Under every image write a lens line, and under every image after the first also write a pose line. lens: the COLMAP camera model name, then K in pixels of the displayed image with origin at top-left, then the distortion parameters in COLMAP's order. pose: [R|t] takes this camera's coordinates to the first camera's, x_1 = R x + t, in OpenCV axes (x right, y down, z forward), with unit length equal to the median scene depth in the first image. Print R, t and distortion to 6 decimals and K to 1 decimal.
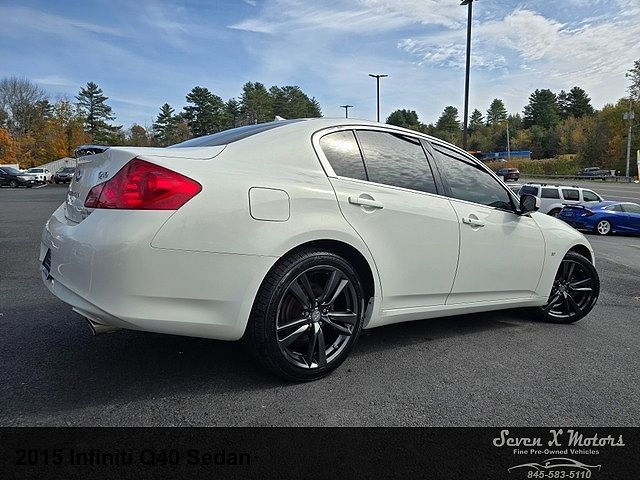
lens RADIAL K [[469.8, 0, 320.0], [0, 469.8, 240.0], [0, 0, 1]] dist [0.066480, -0.079317]
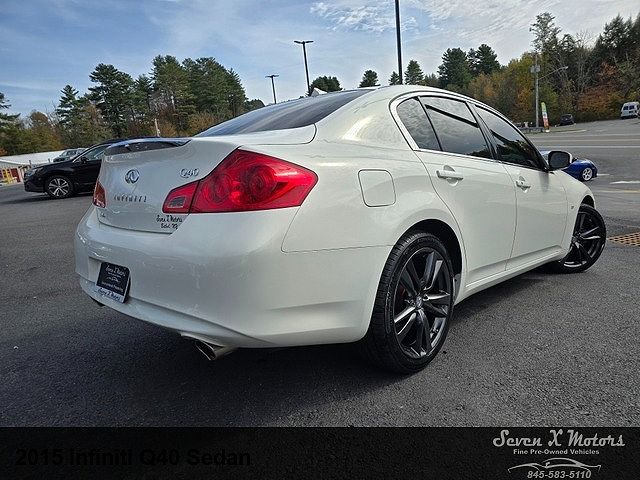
lens RADIAL K [[469.8, 0, 320.0], [0, 469.8, 240.0], [0, 0, 1]] dist [0.066480, -0.079317]
pose [[0.979297, -0.118082, 0.164418, -0.204423], [0.108234, 0.991821, 0.067647, -0.026945], [-0.171061, -0.048451, 0.984068, 0.072454]]
